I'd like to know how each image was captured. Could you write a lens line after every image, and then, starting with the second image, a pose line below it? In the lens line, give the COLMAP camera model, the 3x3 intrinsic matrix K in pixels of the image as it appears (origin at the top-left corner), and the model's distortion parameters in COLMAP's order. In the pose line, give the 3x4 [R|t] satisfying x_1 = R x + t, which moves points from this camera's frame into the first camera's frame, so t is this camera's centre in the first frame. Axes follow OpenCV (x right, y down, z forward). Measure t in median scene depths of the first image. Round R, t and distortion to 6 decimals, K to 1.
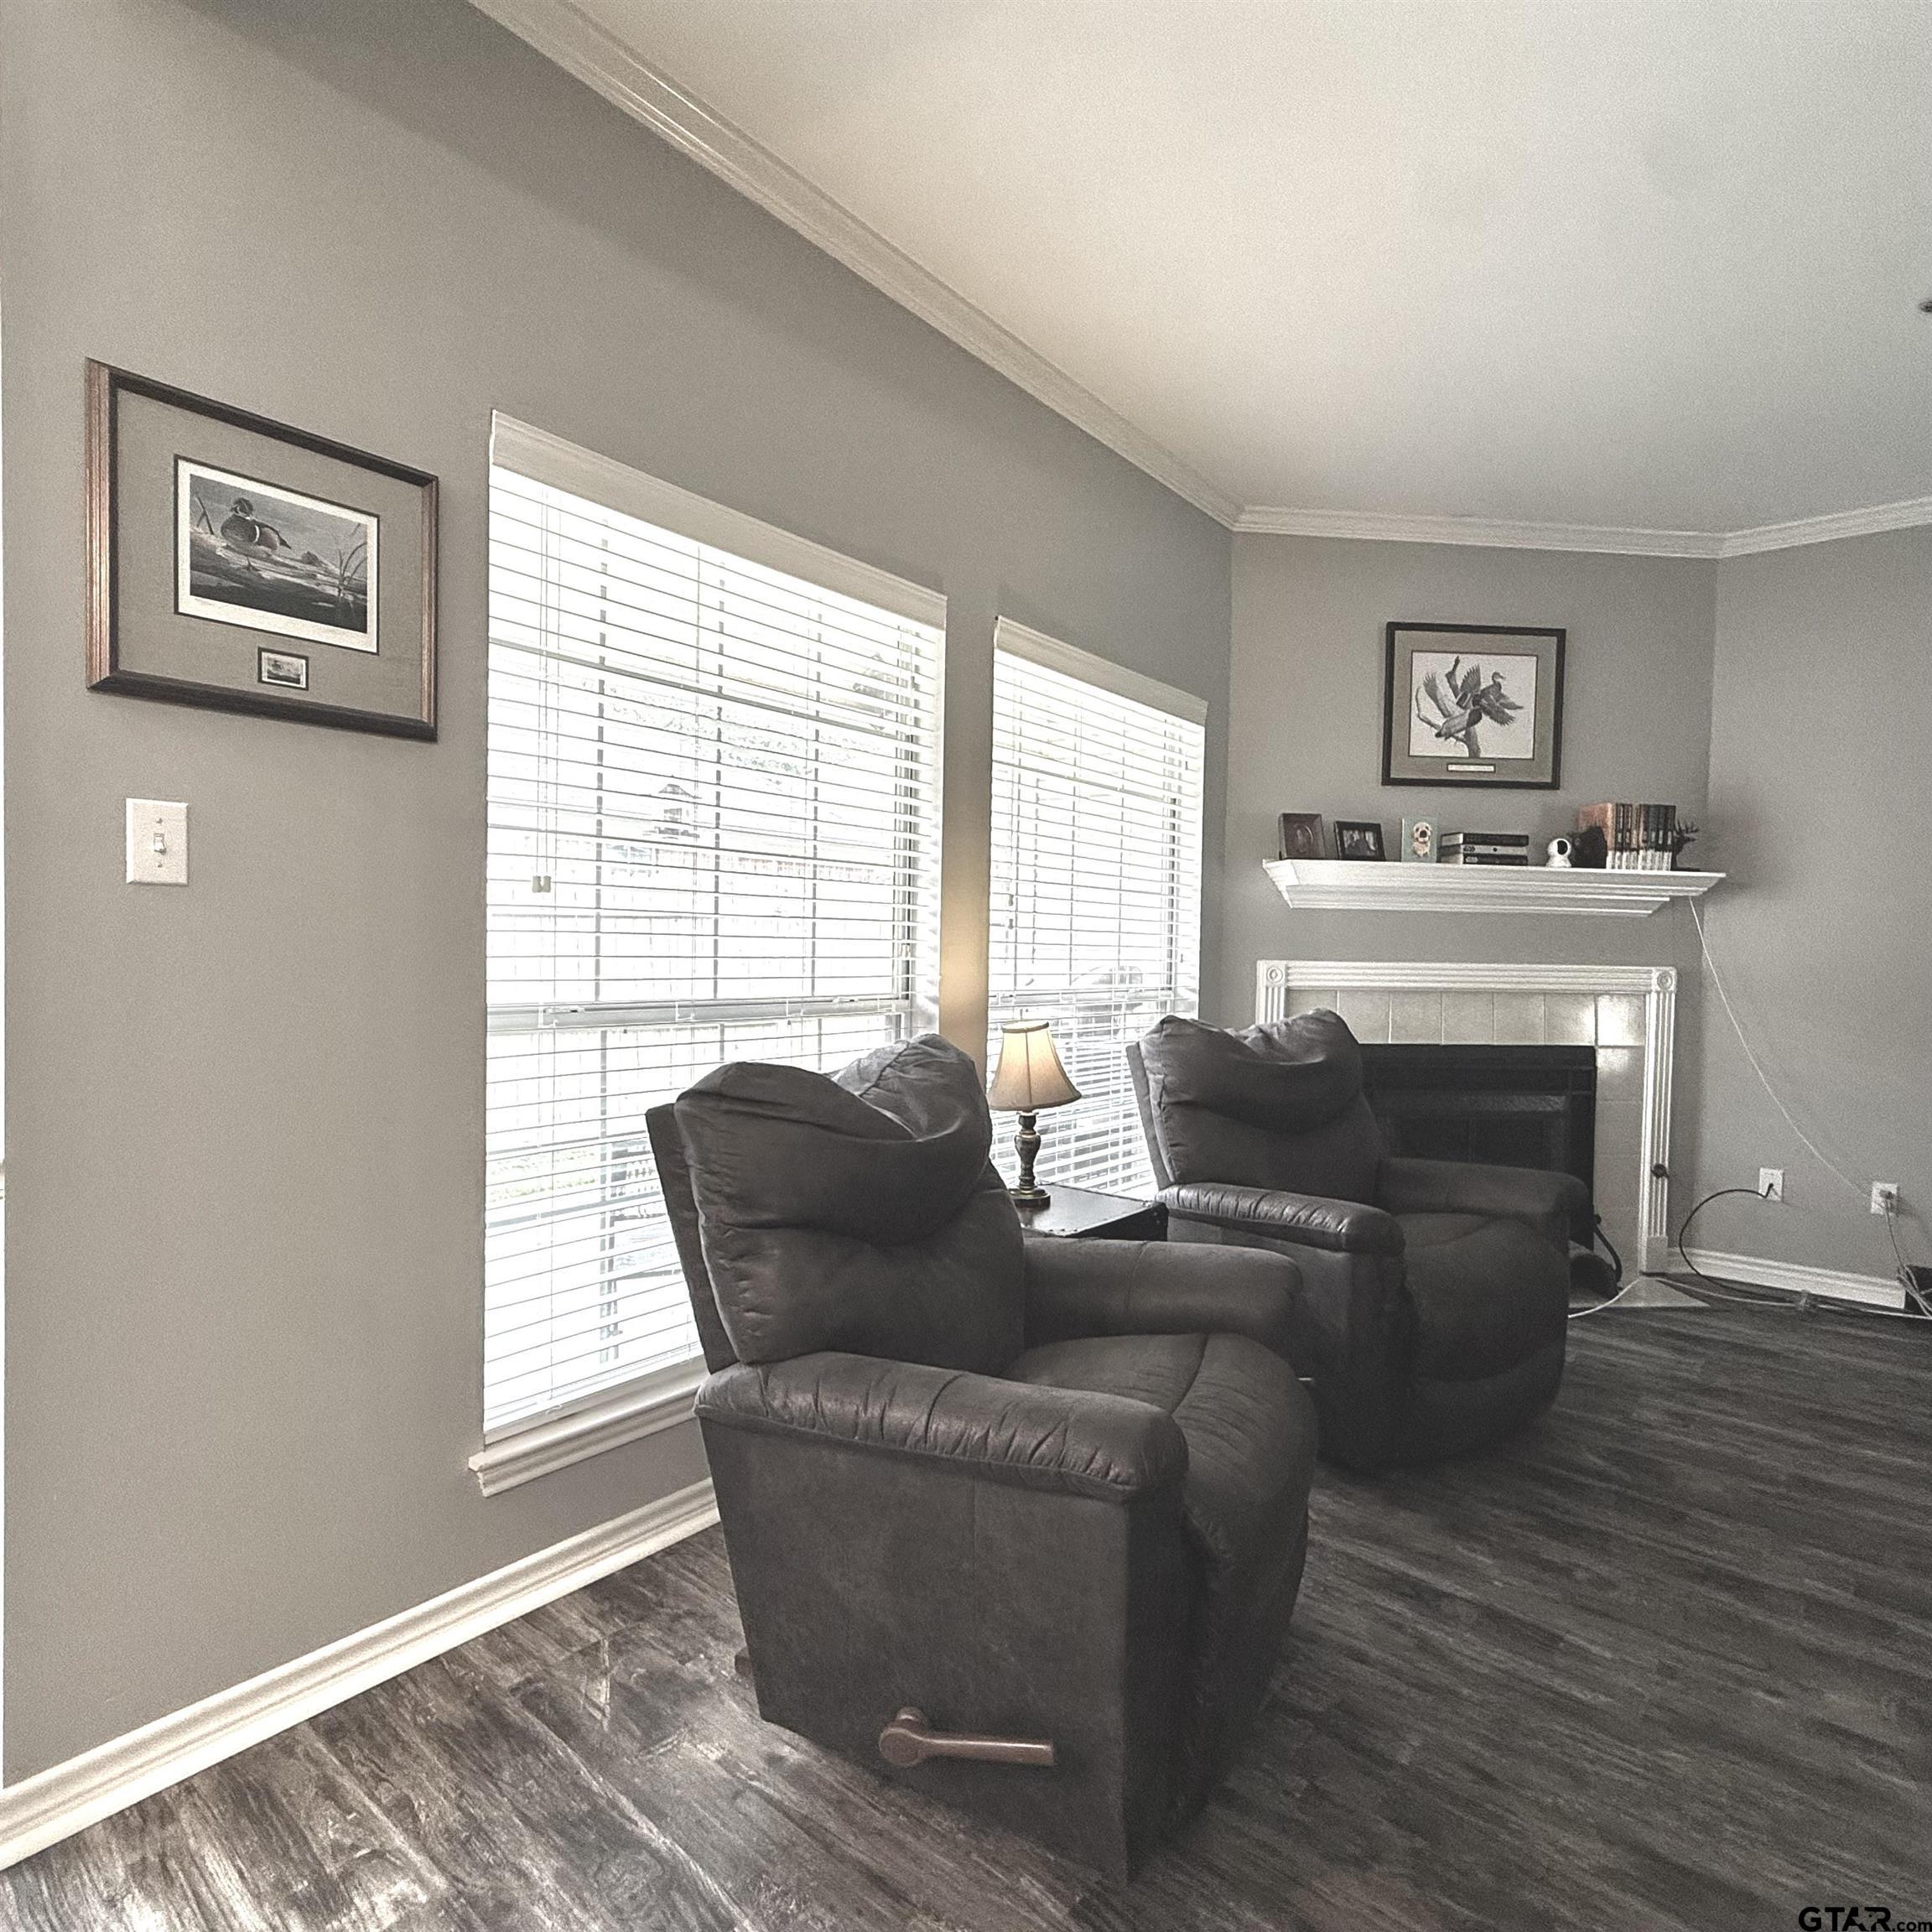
lens RADIAL K [[1084.9, 0, 970.7], [0, 1084.9, 968.7], [0, 0, 1]] dist [0.003578, 0.000455]
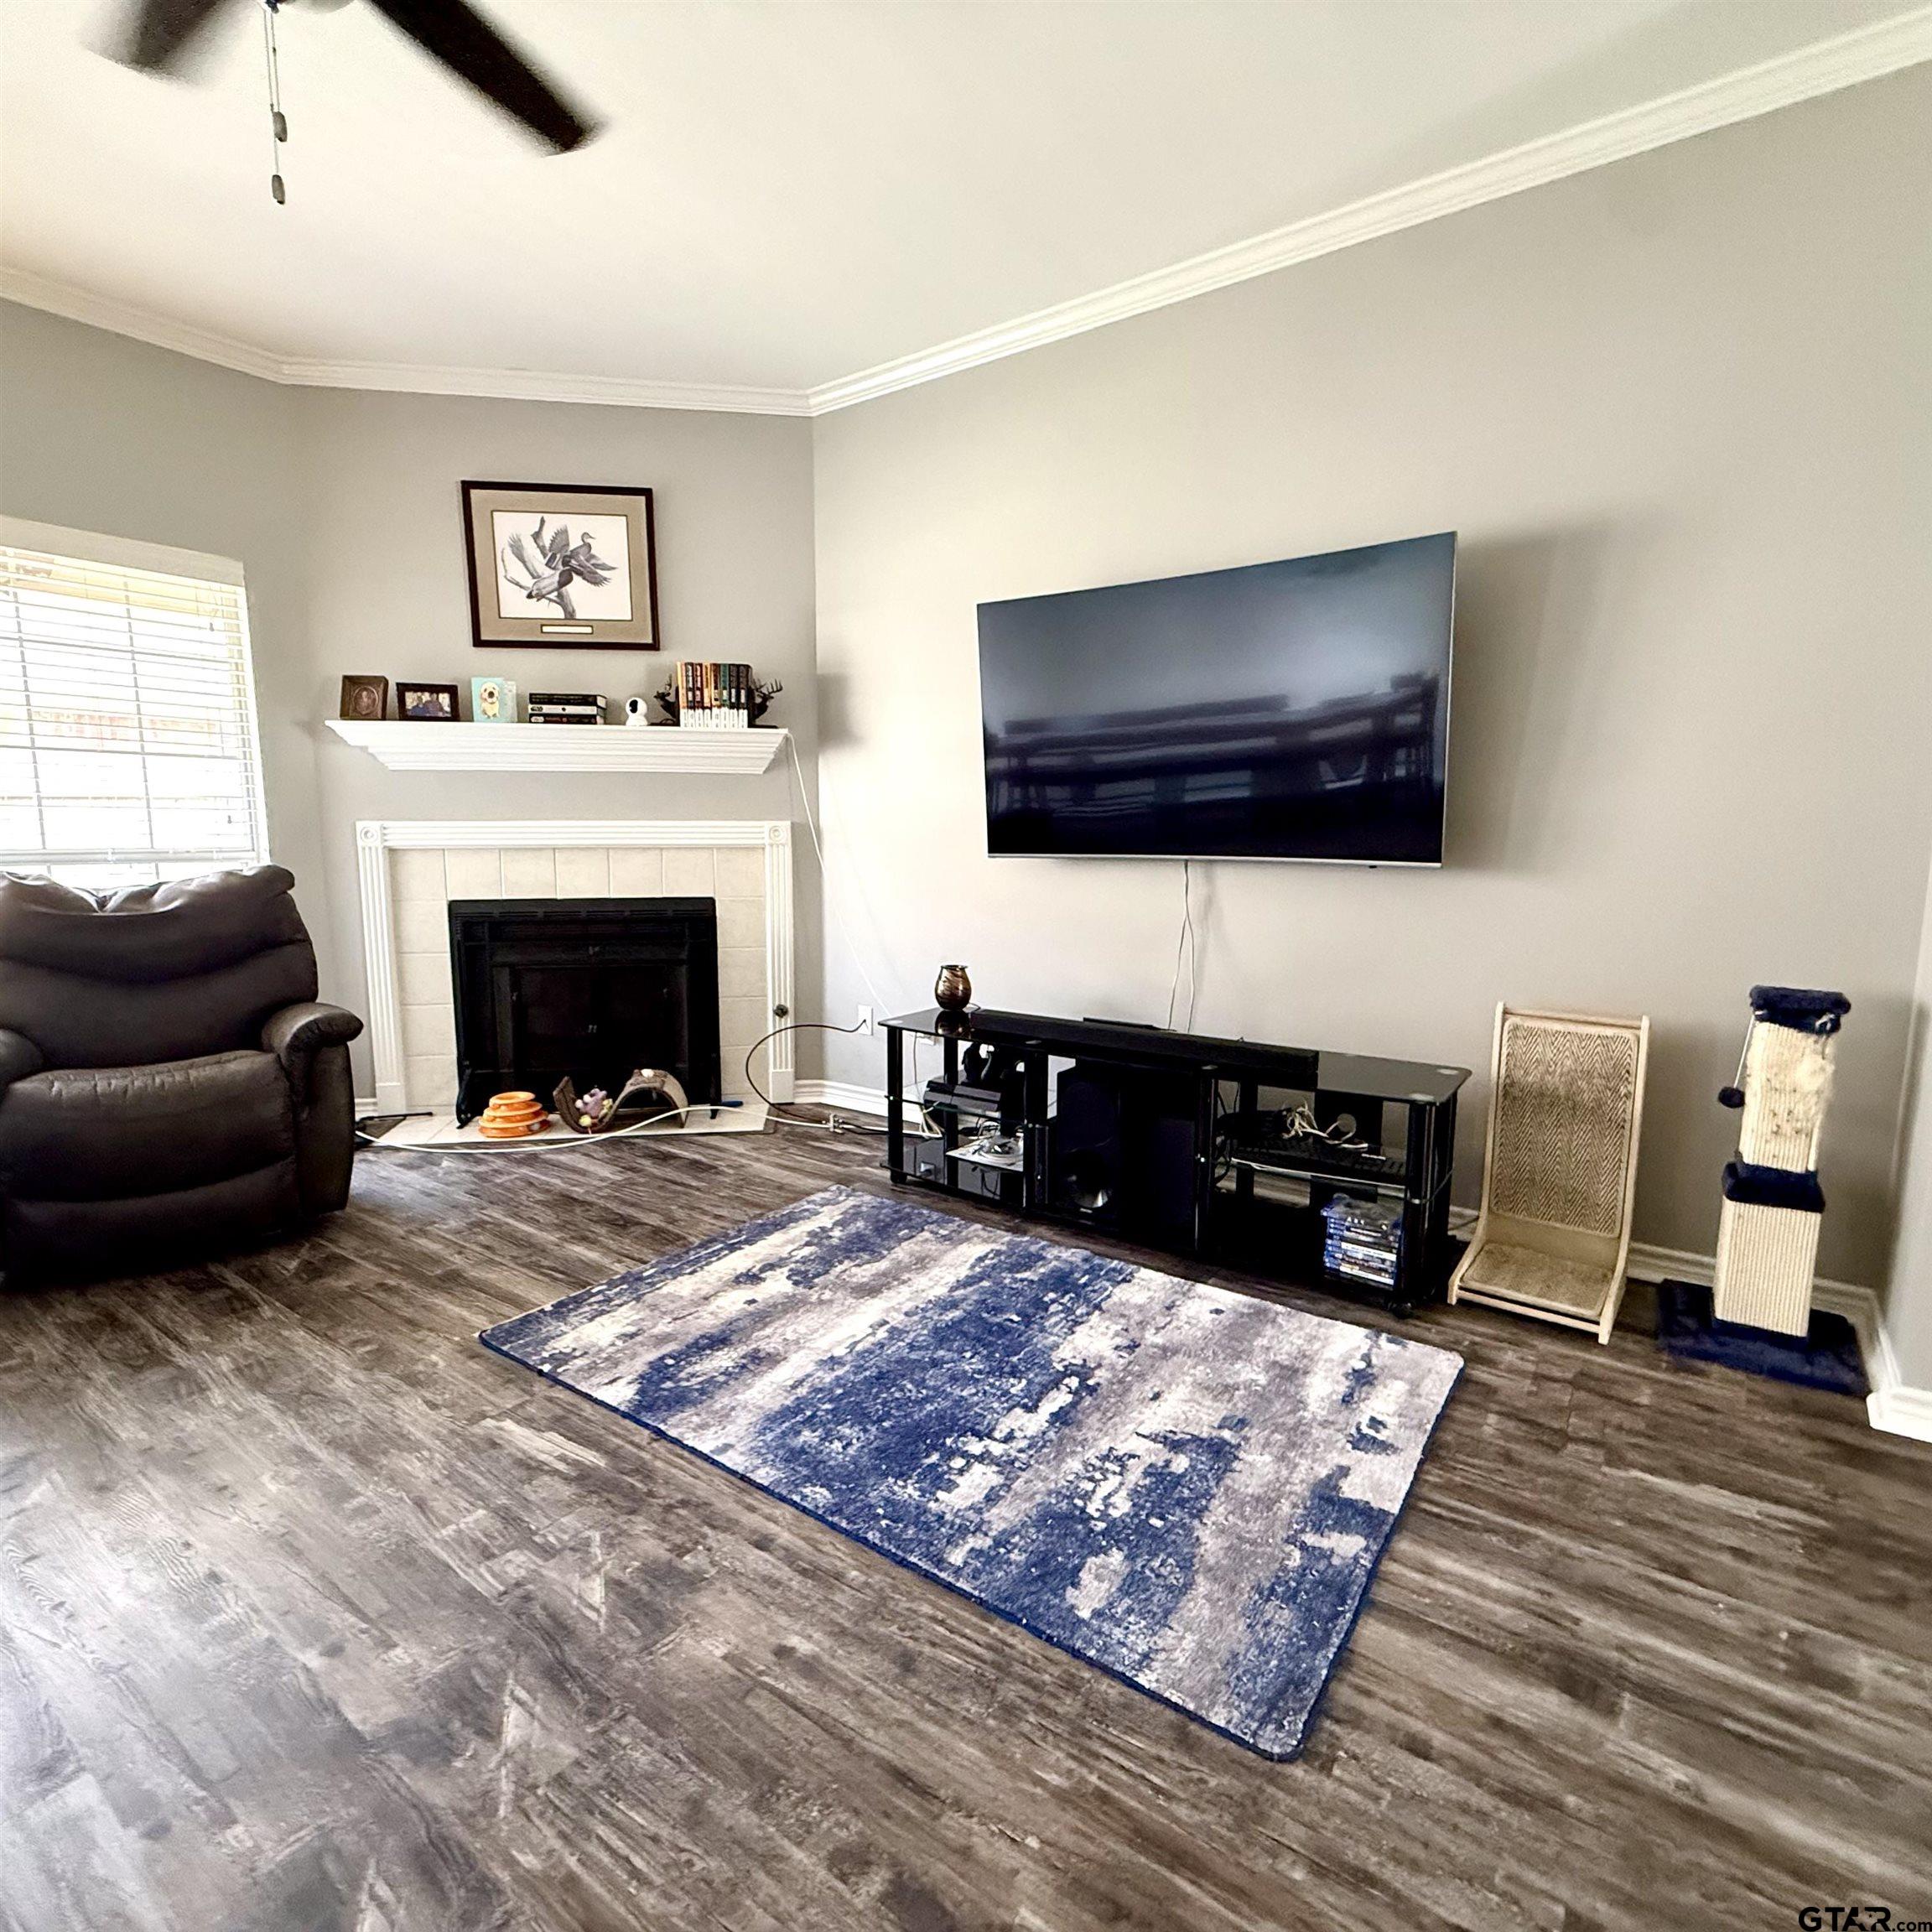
lens RADIAL K [[1020.6, 0, 958.7], [0, 1020.6, 967.6], [0, 0, 1]] dist [-0.000743, -0.000065]
pose [[0.998638, -0.024633, 0.045983, 0.800023], [0.019404, 0.993645, 0.110876, 0.034872], [-0.048422, -0.109833, 0.992770, -0.014964]]
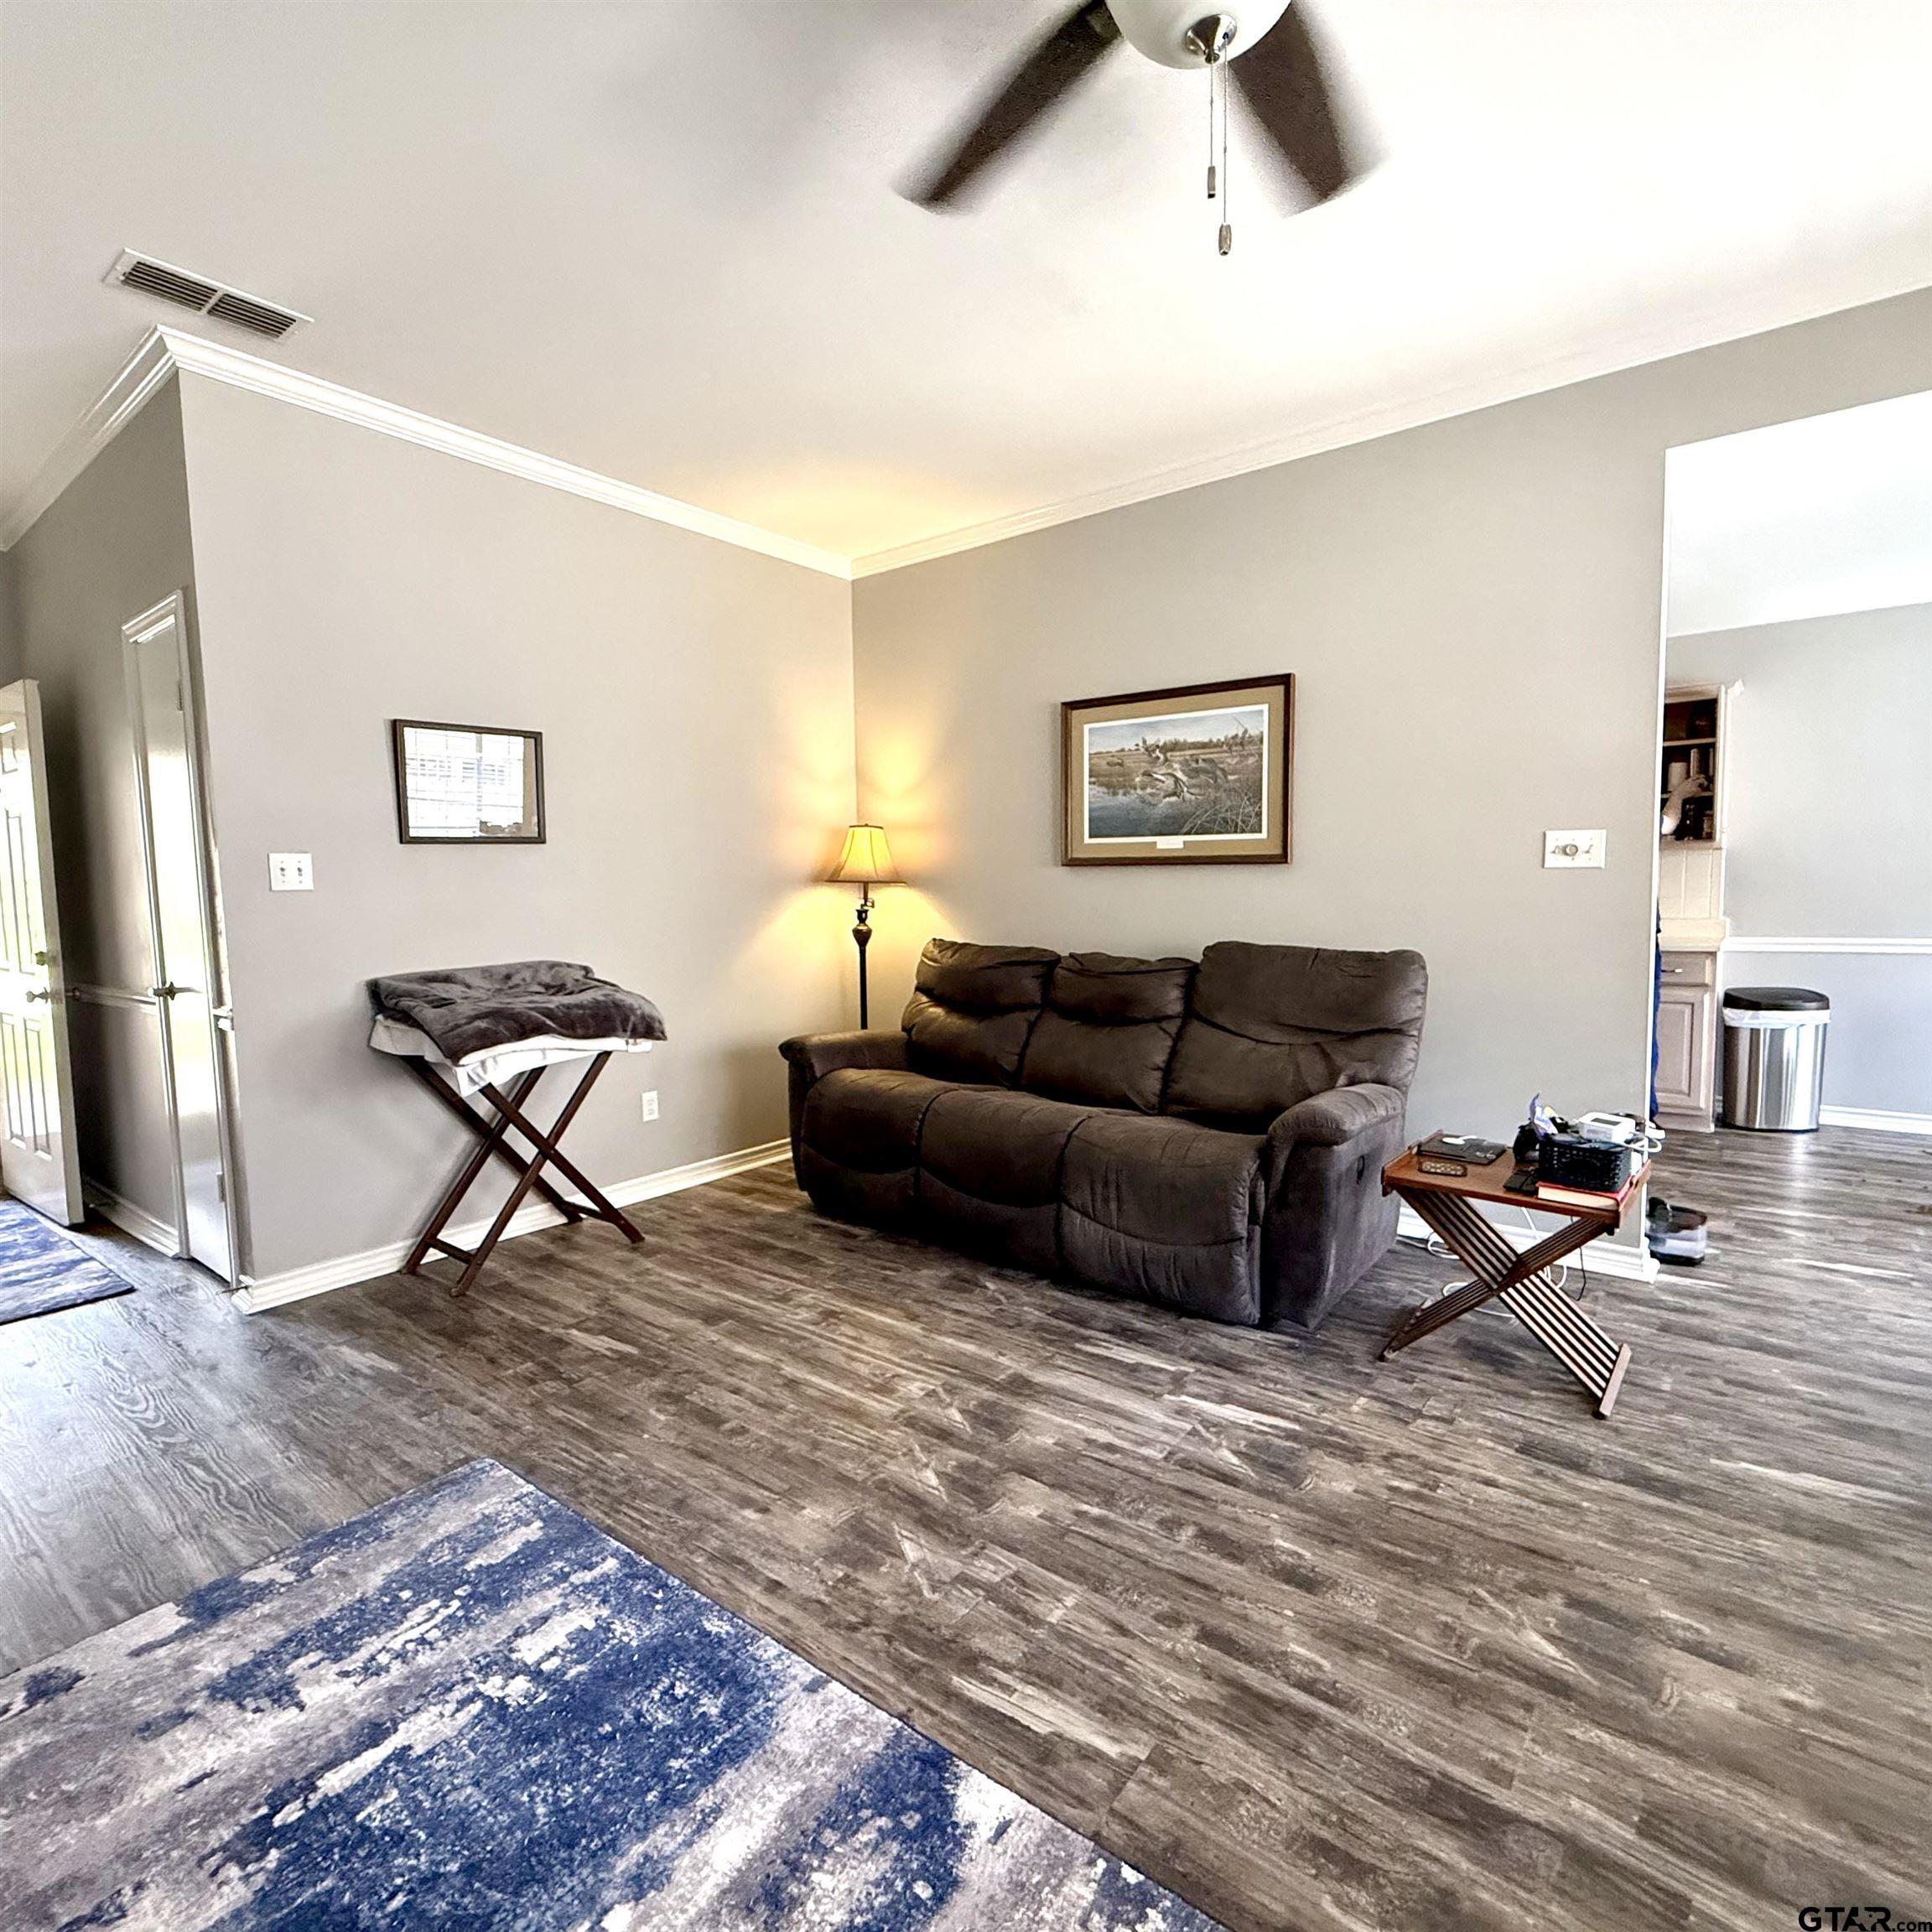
lens RADIAL K [[1020.6, 0, 971.2], [0, 1020.6, 966.6], [0, 0, 1]] dist [-0.000743, -0.000065]
pose [[-0.999714, -0.003092, -0.023718, 0.656955], [-0.005500, 0.994753, 0.102155, -0.011675], [0.023278, 0.102256, -0.994486, 0.805203]]
